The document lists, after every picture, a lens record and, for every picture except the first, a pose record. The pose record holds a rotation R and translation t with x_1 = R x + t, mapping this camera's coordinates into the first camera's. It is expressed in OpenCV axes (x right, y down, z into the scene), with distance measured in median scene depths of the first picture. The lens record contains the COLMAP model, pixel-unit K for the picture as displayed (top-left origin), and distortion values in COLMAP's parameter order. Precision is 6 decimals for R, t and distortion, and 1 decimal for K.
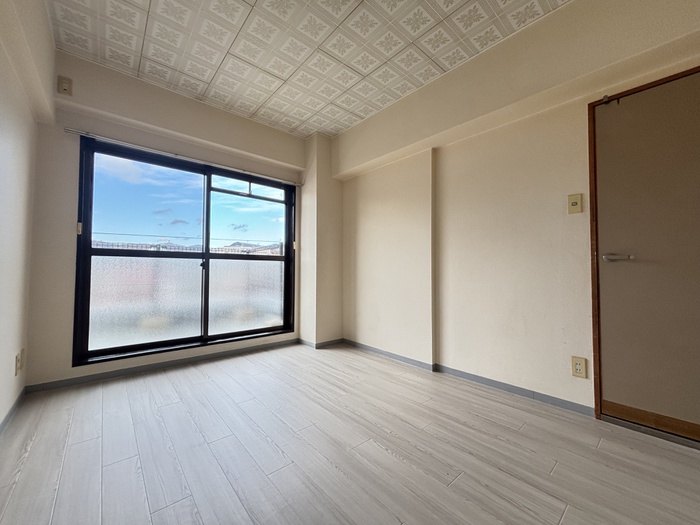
lens RADIAL K [[281.0, 0, 348.7], [0, 281.0, 263.3], [0, 0, 1]] dist [-0.000526, -0.000506]
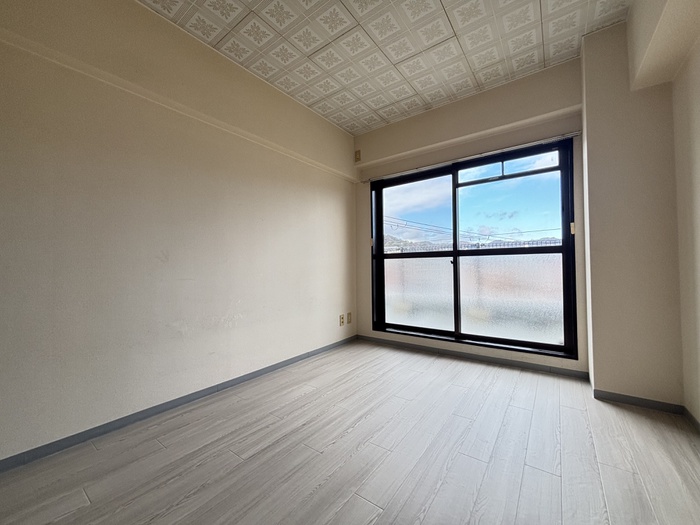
lens RADIAL K [[281.0, 0, 348.7], [0, 281.0, 263.3], [0, 0, 1]] dist [-0.000526, -0.000506]
pose [[0.214581, -0.020085, -0.976500, 0.397297], [0.038681, 0.999179, -0.012052, 0.006221], [0.975940, -0.035186, 0.215182, 0.407920]]
